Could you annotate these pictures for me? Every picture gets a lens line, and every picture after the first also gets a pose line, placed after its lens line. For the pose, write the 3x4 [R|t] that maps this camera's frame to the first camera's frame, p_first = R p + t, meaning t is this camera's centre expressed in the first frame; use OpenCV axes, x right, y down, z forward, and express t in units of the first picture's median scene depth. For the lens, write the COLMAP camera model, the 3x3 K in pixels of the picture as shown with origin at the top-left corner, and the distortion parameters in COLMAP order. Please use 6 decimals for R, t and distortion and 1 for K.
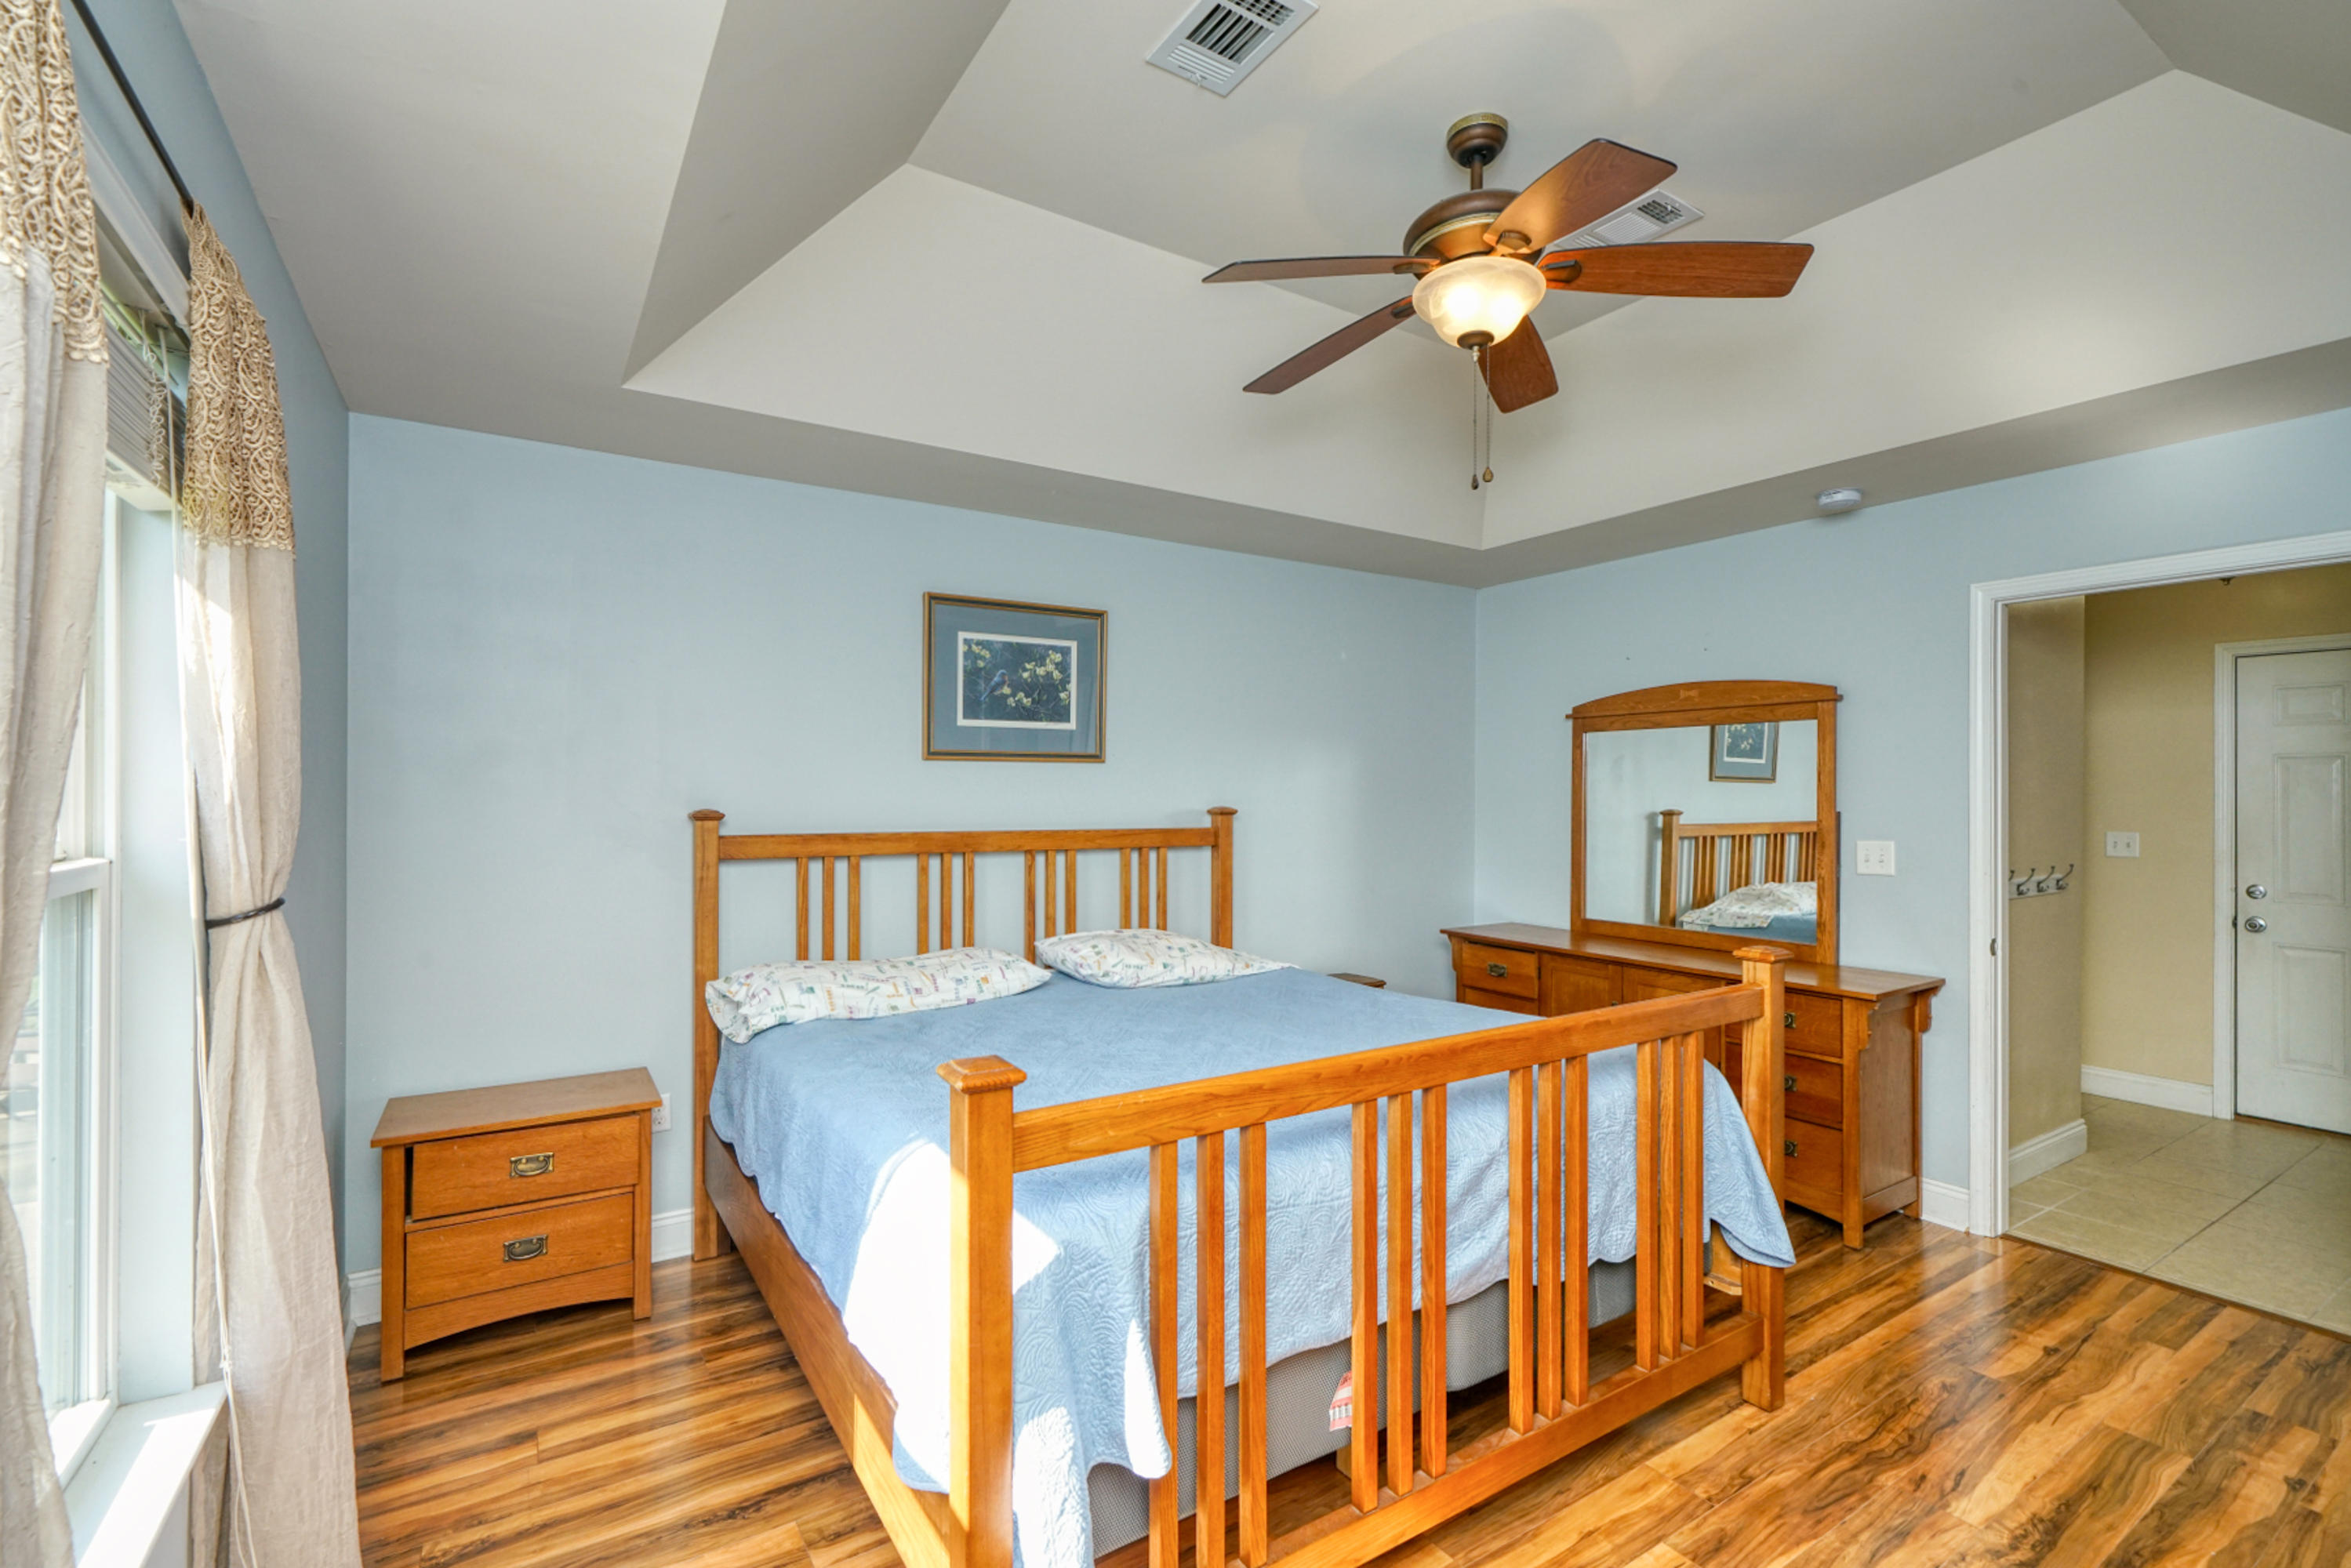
lens RADIAL K [[1013.3, 0, 1175.5], [0, 1013.3, 784.0], [0, 0, 1]] dist [-0.002299, -0.000355]
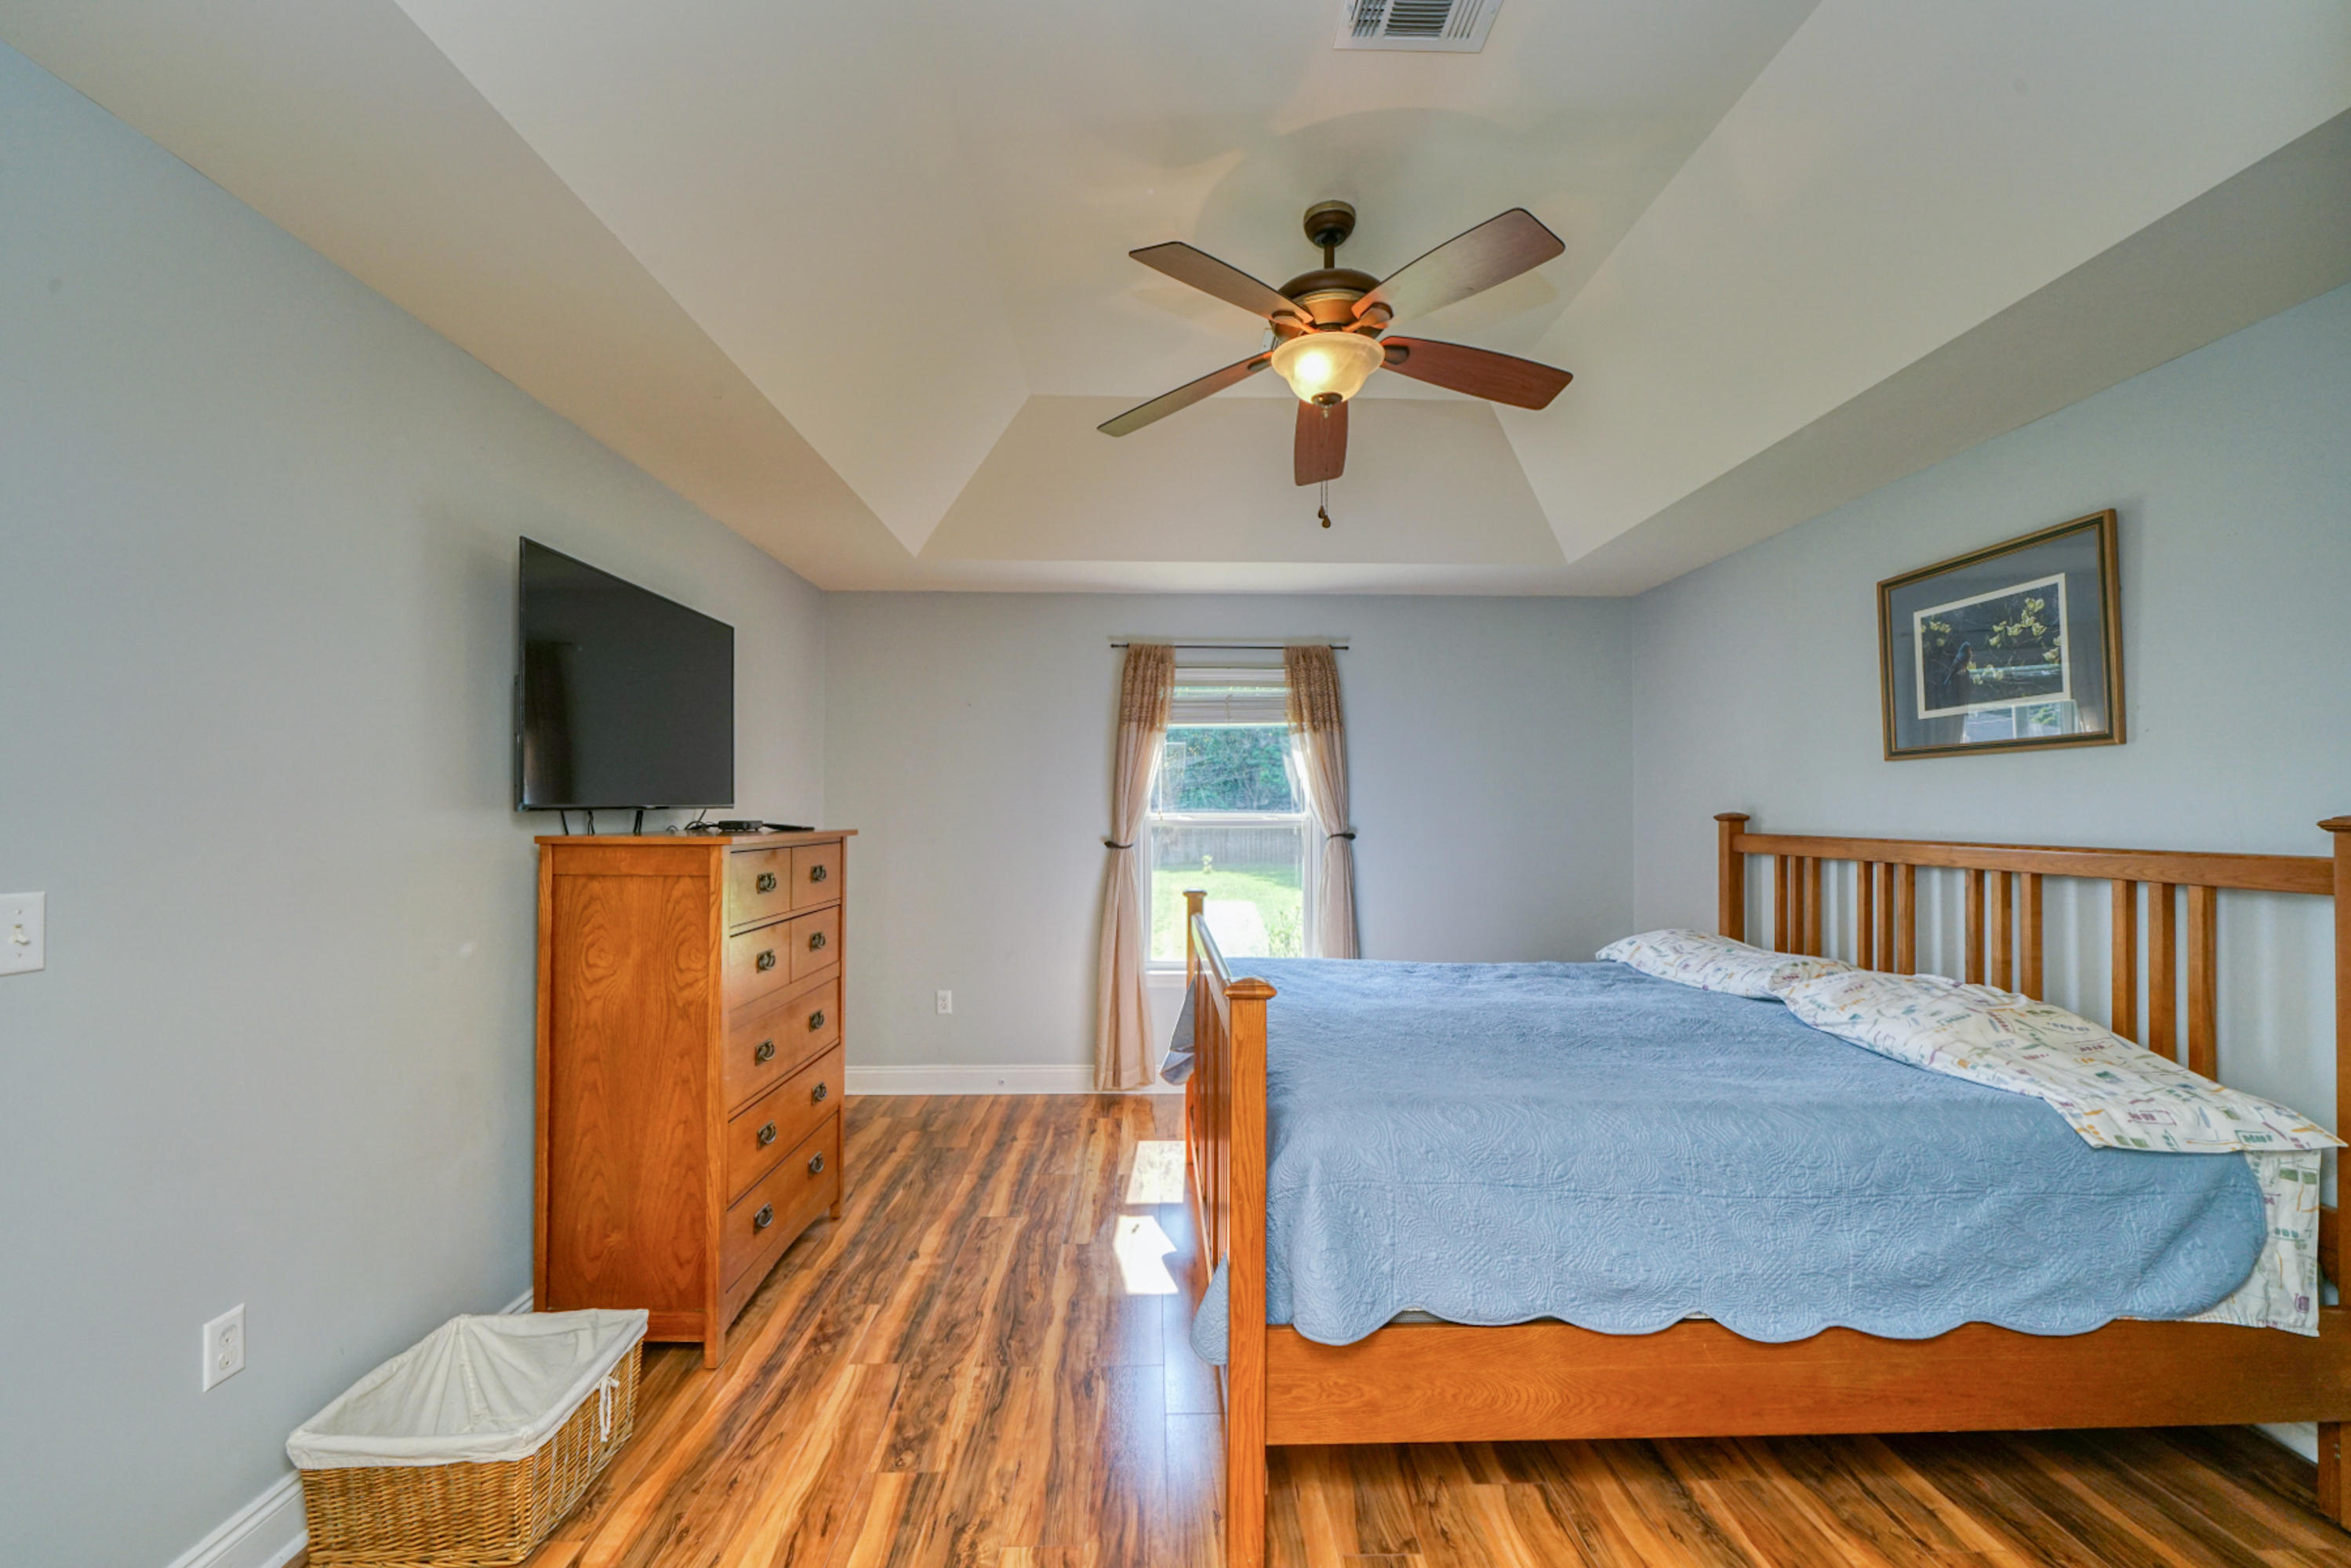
lens RADIAL K [[932.9, 0, 1170.6], [0, 932.9, 782.5], [0, 0, 1]] dist [-0.001033, -0.000013]
pose [[-0.511414, -0.036101, -0.858576, 0.793741], [-0.005185, 0.999229, -0.038927, 0.030772], [0.859319, -0.015456, -0.511207, 0.848690]]
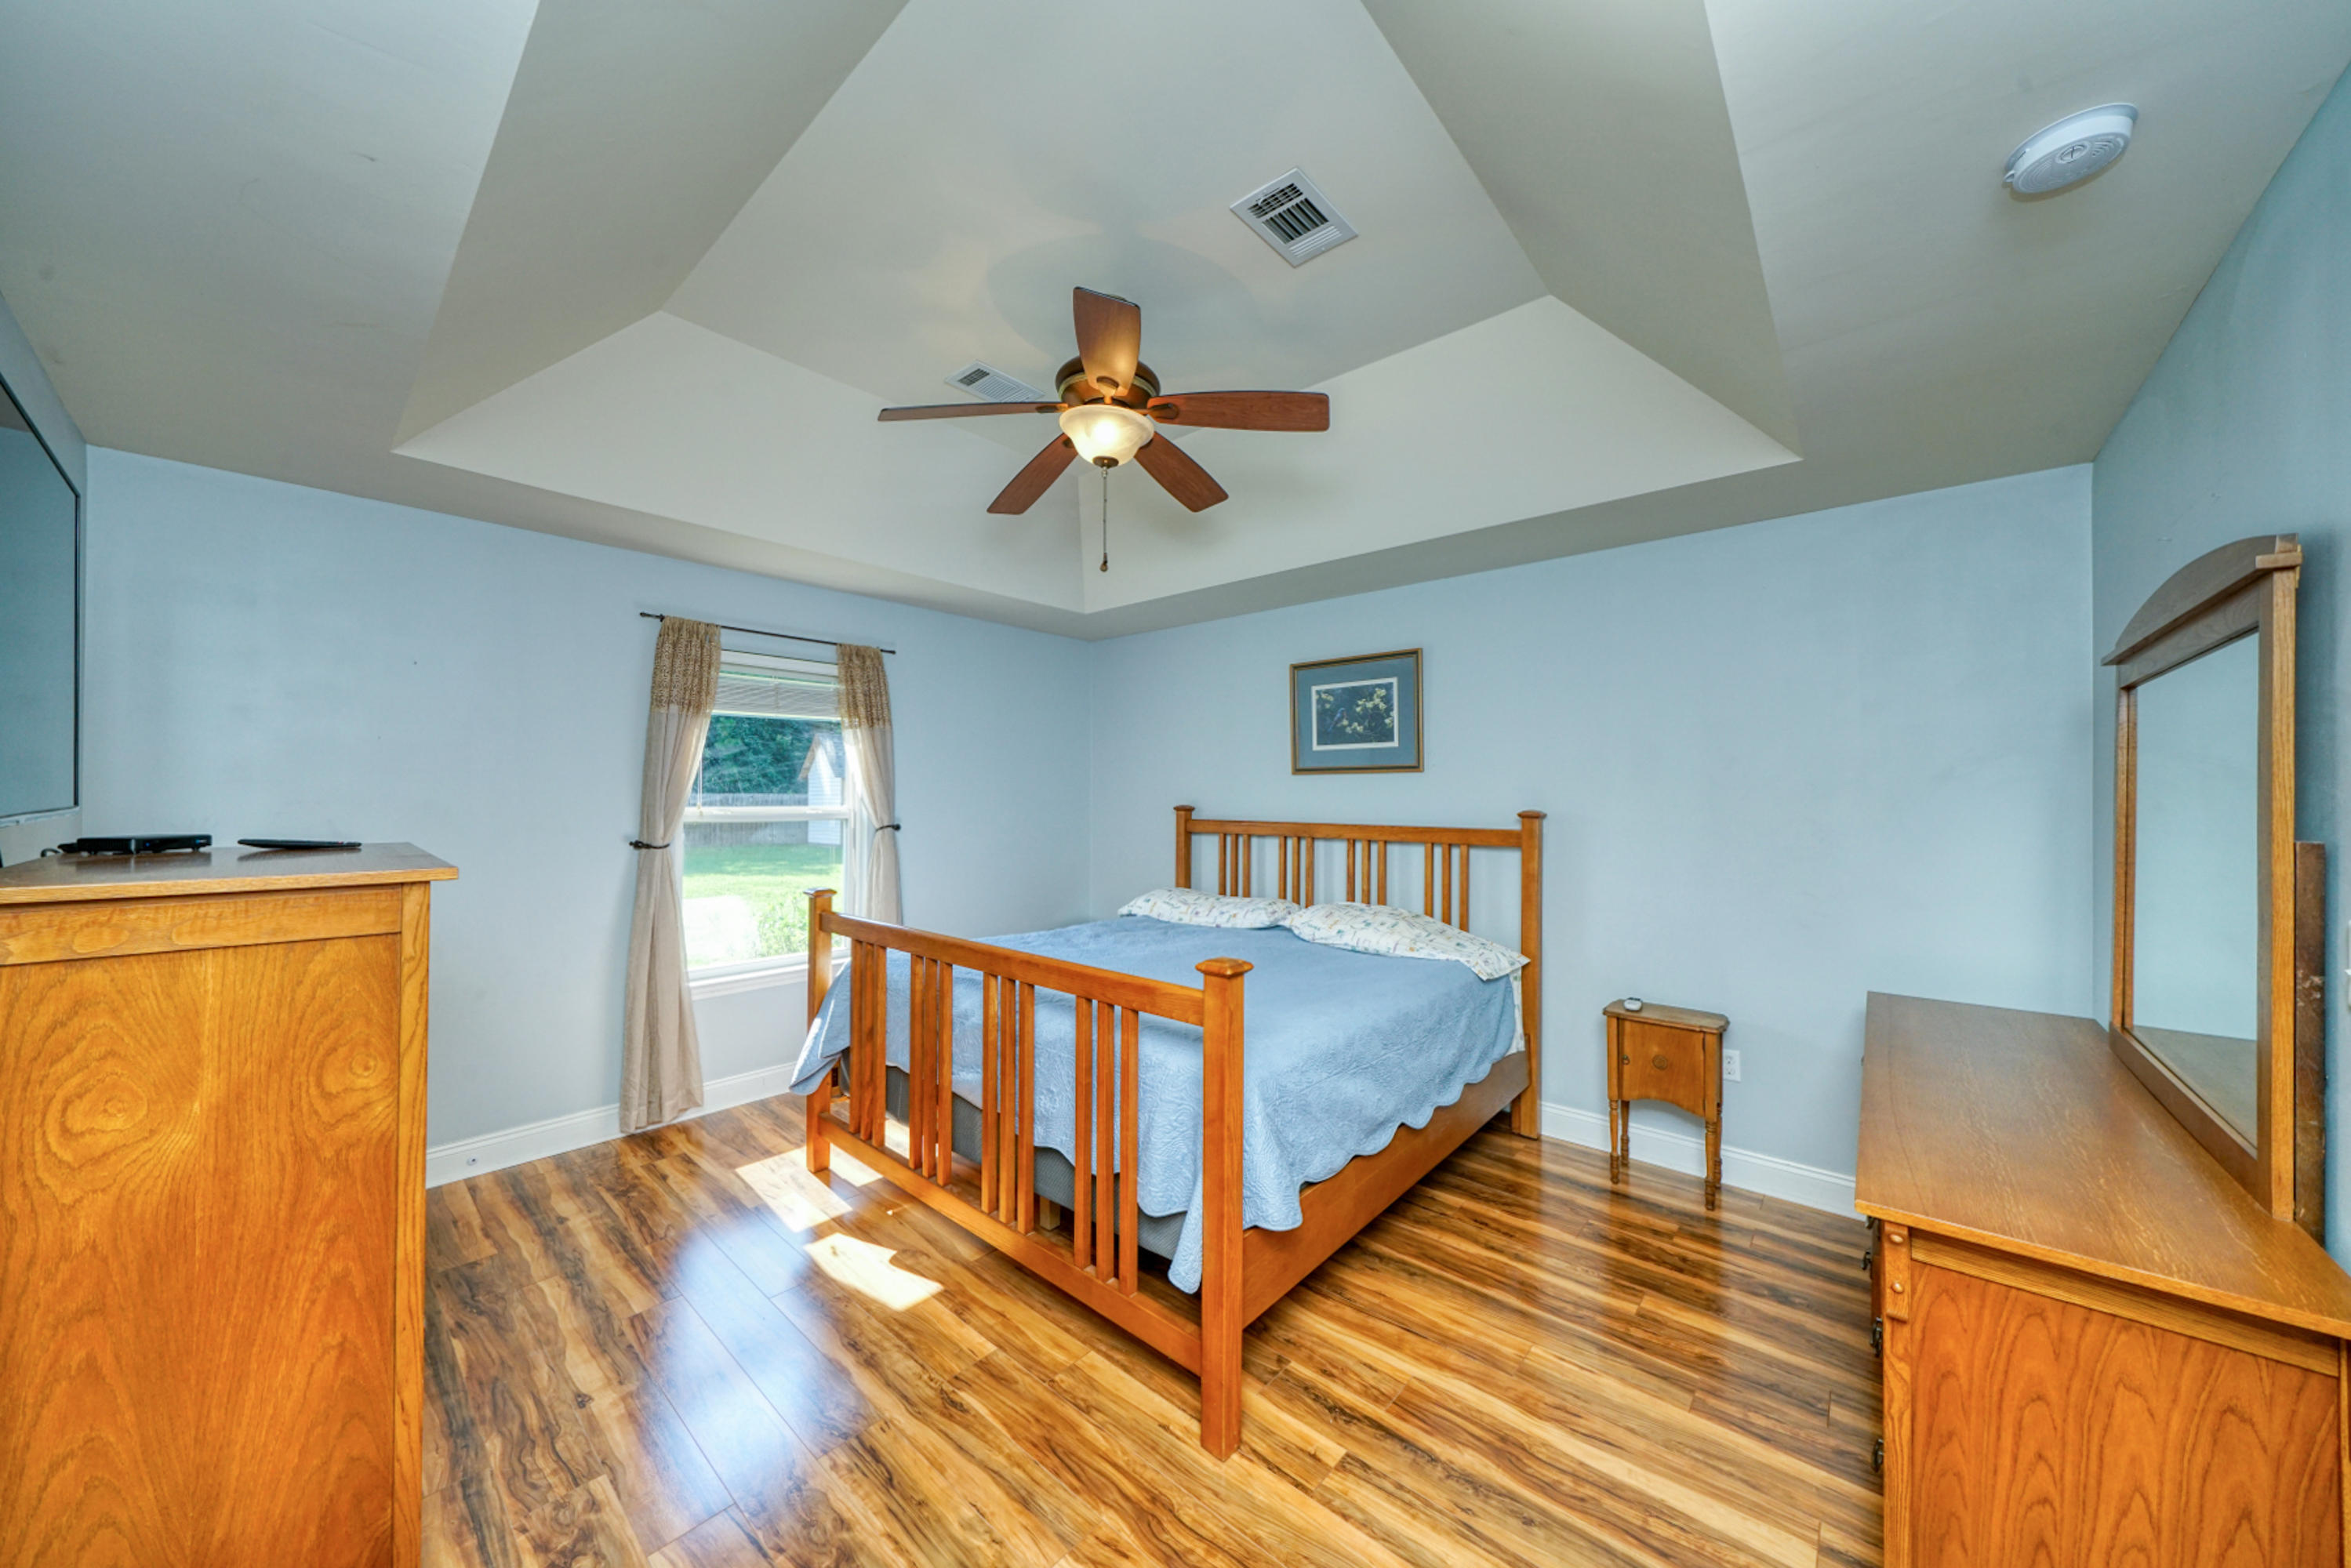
lens RADIAL K [[803.8, 0, 1181.5], [0, 803.8, 774.7], [0, 0, 1]] dist [-0.000833, 0.000065]
pose [[0.287615, -0.031391, -0.957231, 0.830966], [-0.001091, 0.999451, -0.033103, 0.015559], [0.957745, 0.010565, 0.287423, 0.481634]]
